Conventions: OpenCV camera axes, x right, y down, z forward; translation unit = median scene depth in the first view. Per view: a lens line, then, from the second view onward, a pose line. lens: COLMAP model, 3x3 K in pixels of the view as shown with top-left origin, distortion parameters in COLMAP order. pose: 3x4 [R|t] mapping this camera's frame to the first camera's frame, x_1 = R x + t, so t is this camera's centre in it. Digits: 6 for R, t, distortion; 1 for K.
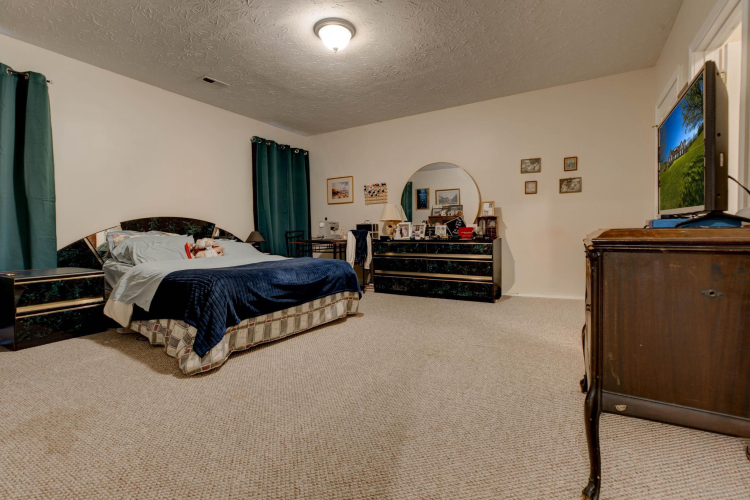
lens RADIAL K [[342.1, 0, 367.5], [0, 342.1, 232.8], [0, 0, 1]] dist [0.010239, -0.001570]
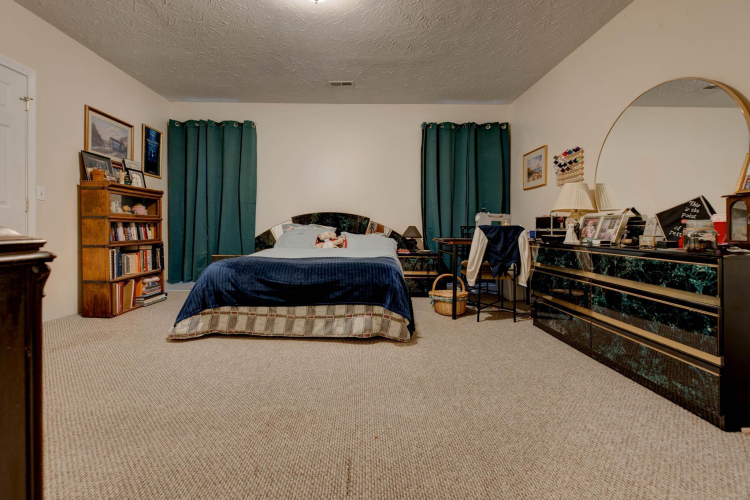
lens RADIAL K [[342.1, 0, 367.9], [0, 342.1, 229.2], [0, 0, 1]] dist [0.010239, -0.001570]
pose [[0.530014, 0.019783, -0.847758, 0.511048], [-0.016387, 0.999780, 0.013085, -0.006705], [0.847830, 0.006957, 0.530222, 0.523846]]
